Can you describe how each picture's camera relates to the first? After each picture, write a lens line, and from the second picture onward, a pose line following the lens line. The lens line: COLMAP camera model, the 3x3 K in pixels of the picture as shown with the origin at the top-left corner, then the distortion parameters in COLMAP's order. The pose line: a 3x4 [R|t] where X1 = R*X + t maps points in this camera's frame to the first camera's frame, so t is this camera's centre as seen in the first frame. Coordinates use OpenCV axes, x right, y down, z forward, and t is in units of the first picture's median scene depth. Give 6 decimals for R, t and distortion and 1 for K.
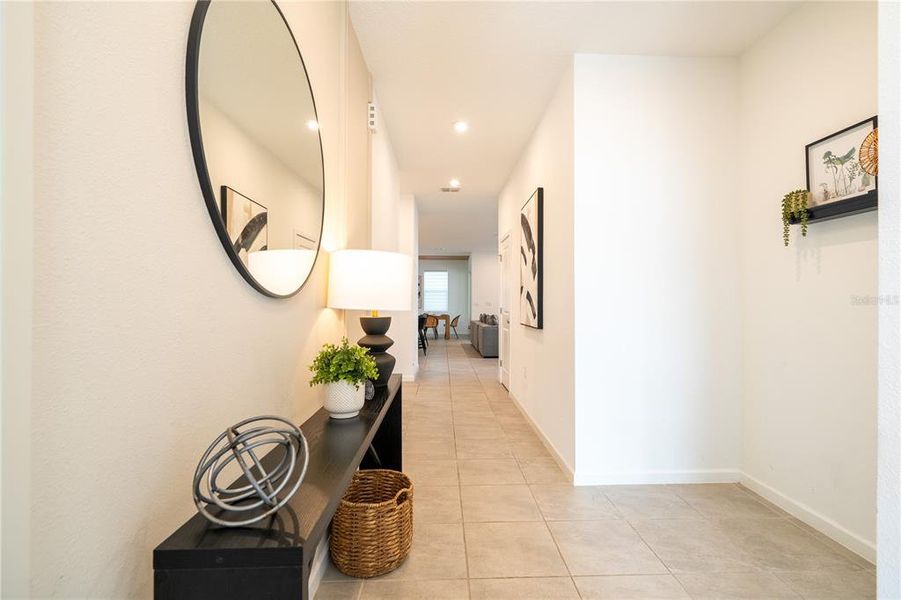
lens RADIAL K [[407.5, 0, 450.7], [0, 407.5, 300.9], [0, 0, 1]] dist [-0.001555, 0.001803]
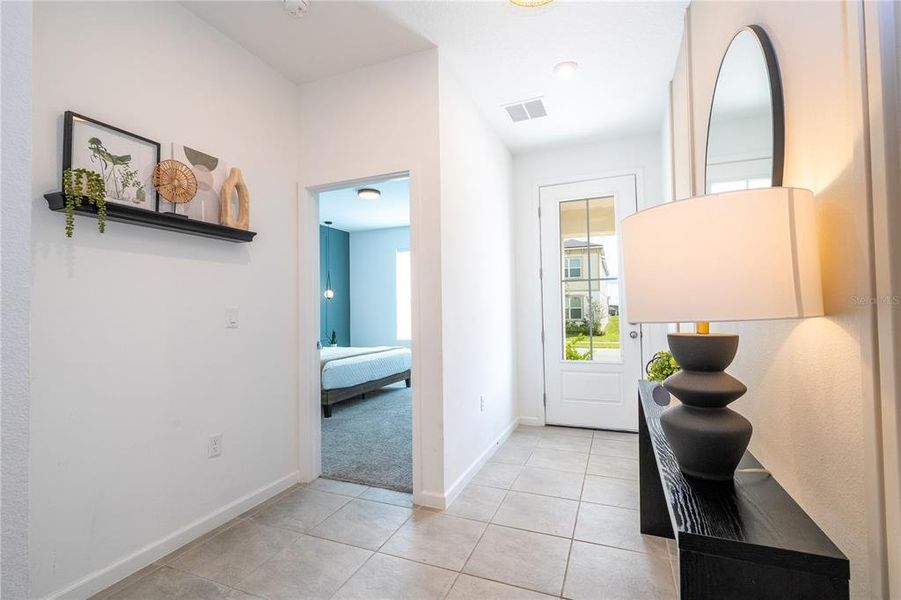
lens RADIAL K [[407.5, 0, 450.7], [0, 407.5, 299.3], [0, 0, 1]] dist [-0.001555, 0.001803]
pose [[-0.913144, 0.020935, 0.407100, -0.099838], [0.009319, 0.999491, -0.030496, 0.005079], [-0.407531, -0.024053, -0.912874, 1.526534]]
